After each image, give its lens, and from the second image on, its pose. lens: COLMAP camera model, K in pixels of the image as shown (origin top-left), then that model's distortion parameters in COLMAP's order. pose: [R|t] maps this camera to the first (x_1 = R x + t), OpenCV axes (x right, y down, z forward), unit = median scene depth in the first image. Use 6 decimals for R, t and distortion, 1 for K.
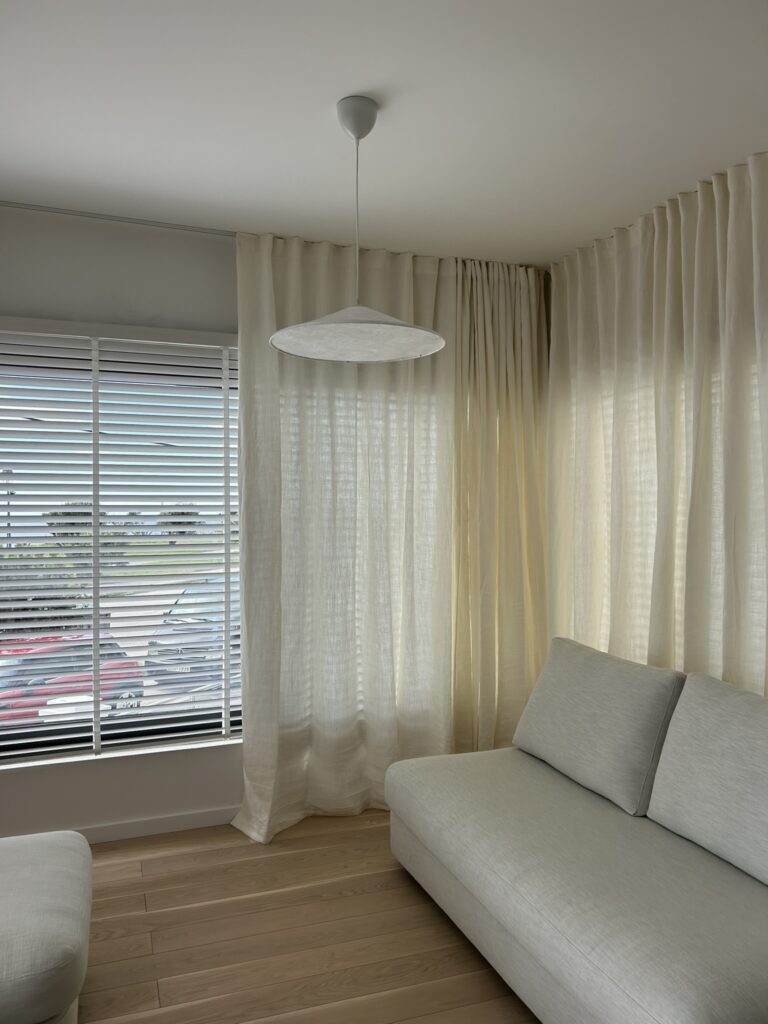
lens RADIAL K [[758.8, 0, 379.3], [0, 758.8, 514.7], [0, 0, 1]] dist [0.030214, -0.036488]
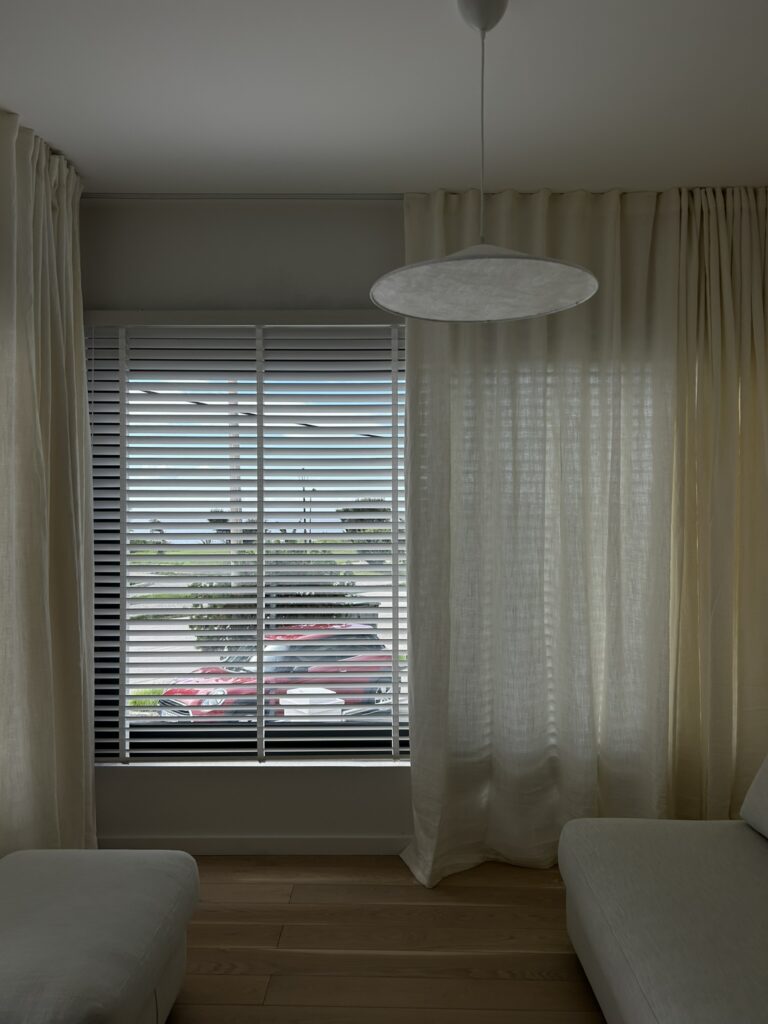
lens RADIAL K [[758.8, 0, 376.4], [0, 758.8, 513.0], [0, 0, 1]] dist [0.030214, -0.036488]
pose [[0.931251, 0.002925, -0.364368, 0.104826], [-0.002001, 0.999994, 0.002913, -0.000615], [0.364374, -0.001983, 0.931251, 0.153441]]
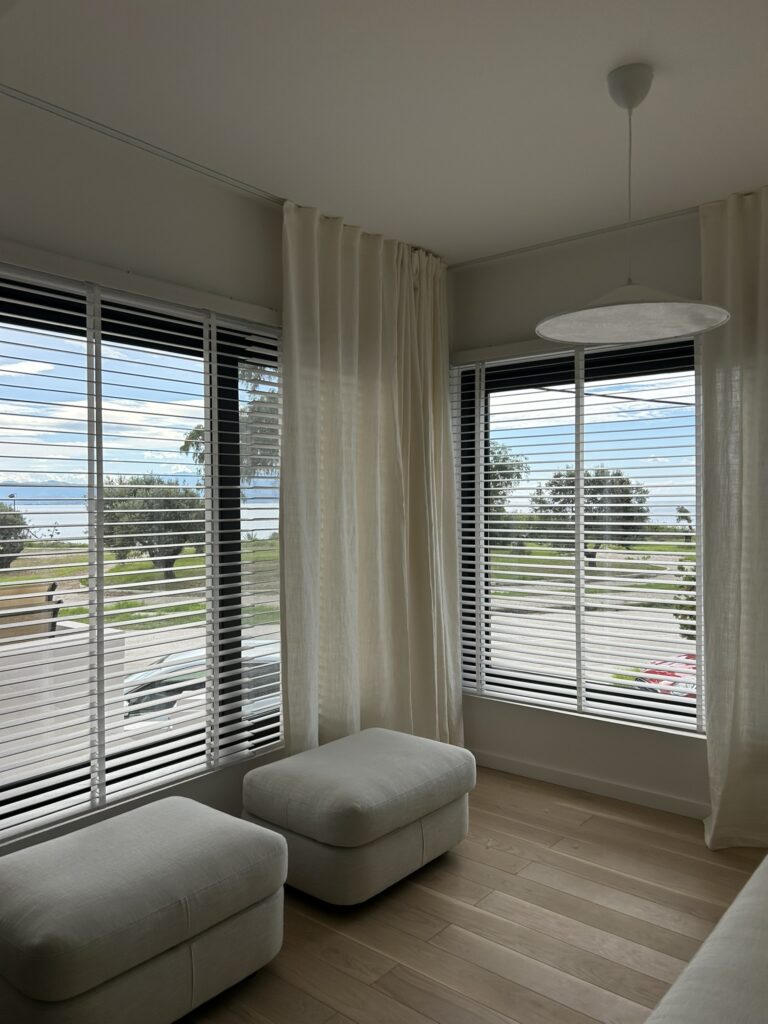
lens RADIAL K [[758.8, 0, 374.2], [0, 758.8, 513.5], [0, 0, 1]] dist [0.030214, -0.036488]
pose [[0.491399, 0.012726, -0.870842, 0.436580], [0.005153, 0.999833, 0.017519, -0.004341], [0.870919, -0.013096, 0.491251, 0.164513]]
